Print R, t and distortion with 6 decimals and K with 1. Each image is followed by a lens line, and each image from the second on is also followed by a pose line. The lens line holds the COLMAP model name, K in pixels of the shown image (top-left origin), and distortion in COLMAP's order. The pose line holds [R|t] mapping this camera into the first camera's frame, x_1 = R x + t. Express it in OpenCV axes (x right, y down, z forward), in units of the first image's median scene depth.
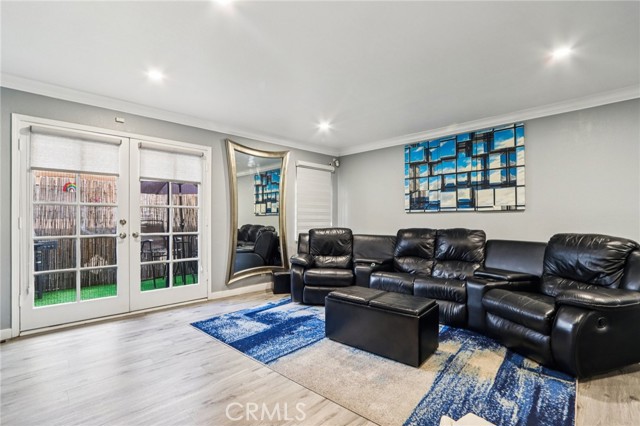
lens RADIAL K [[298.8, 0, 316.3], [0, 298.8, 217.9], [0, 0, 1]] dist [-0.013318, 0.000743]
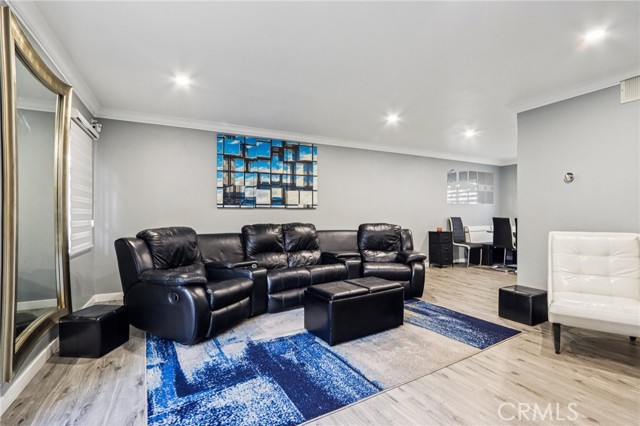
lens RADIAL K [[298.8, 0, 316.3], [0, 298.8, 217.9], [0, 0, 1]] dist [-0.013318, 0.000743]
pose [[0.298682, -0.008991, 0.954310, -0.564524], [-0.000781, 0.999953, 0.009665, 0.004633], [-0.954352, -0.003632, 0.298661, 0.524972]]
